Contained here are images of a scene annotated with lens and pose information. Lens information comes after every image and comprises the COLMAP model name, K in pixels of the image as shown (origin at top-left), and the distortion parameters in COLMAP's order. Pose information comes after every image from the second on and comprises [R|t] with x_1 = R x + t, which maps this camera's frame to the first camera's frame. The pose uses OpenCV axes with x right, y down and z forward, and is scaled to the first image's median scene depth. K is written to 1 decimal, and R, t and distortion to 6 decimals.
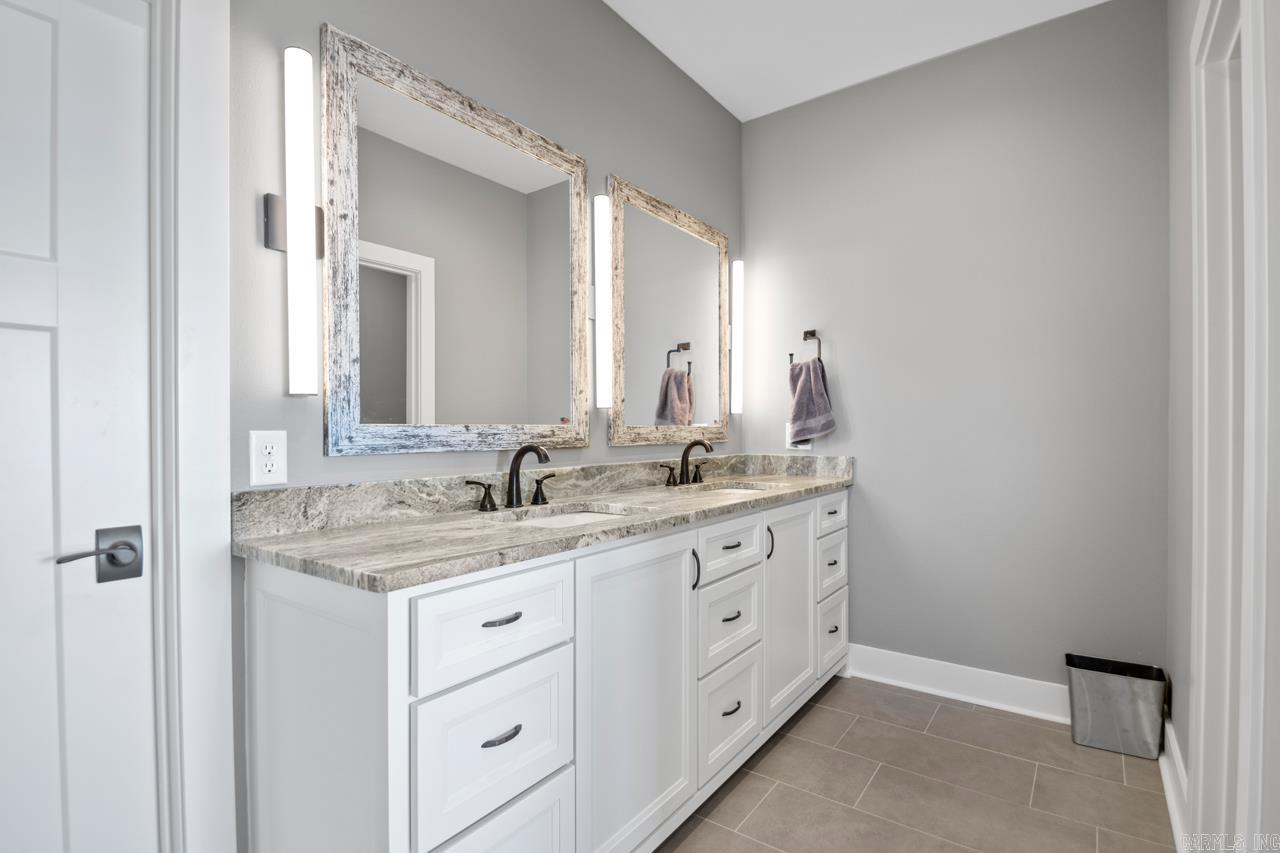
lens RADIAL K [[596.1, 0, 643.9], [0, 596.1, 433.3], [0, 0, 1]] dist [0.000123, -0.000186]
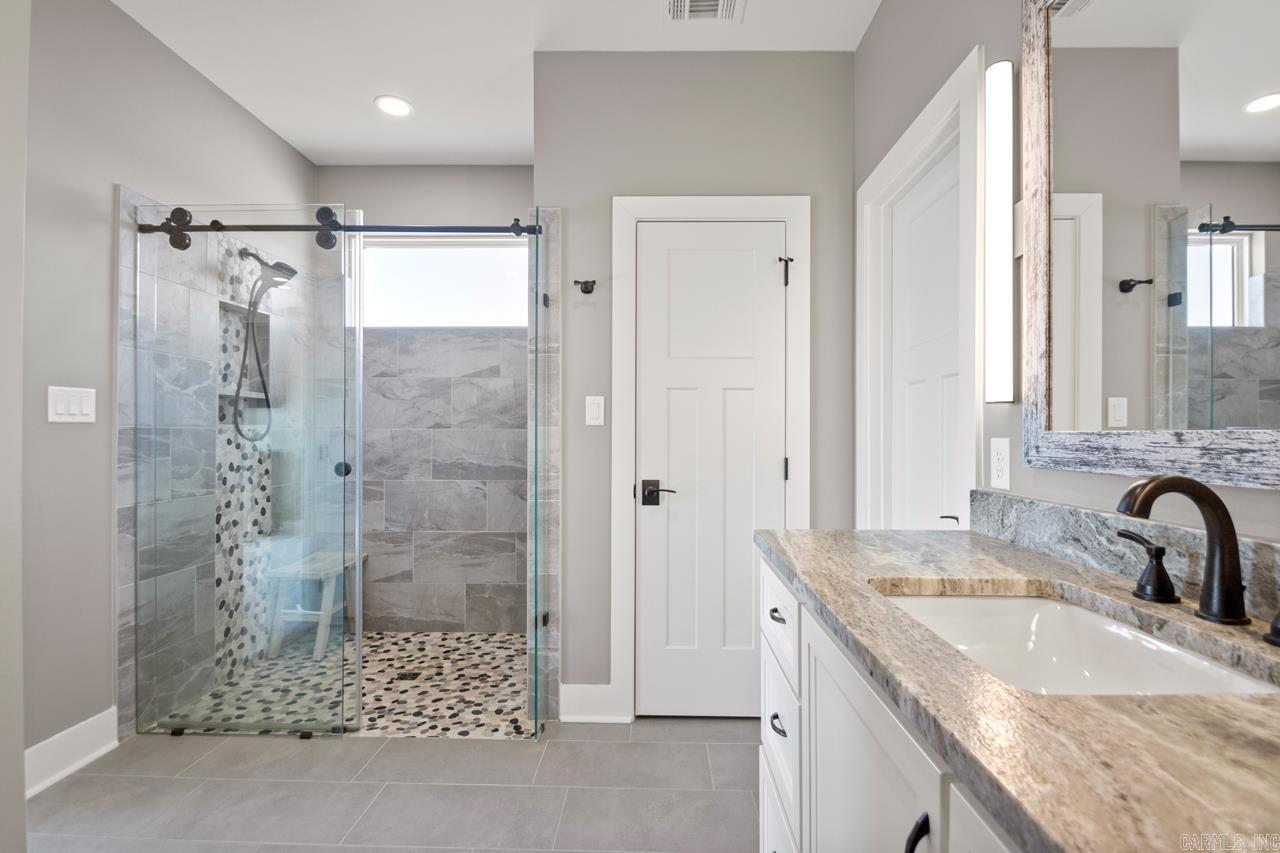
lens RADIAL K [[596.1, 0, 643.9], [0, 596.1, 433.3], [0, 0, 1]] dist [0.000123, -0.000186]
pose [[-0.817214, -0.000782, -0.576334, 0.431164], [-0.006129, 0.999954, 0.007334, -0.014516], [0.576302, 0.009526, -0.817181, 1.278691]]
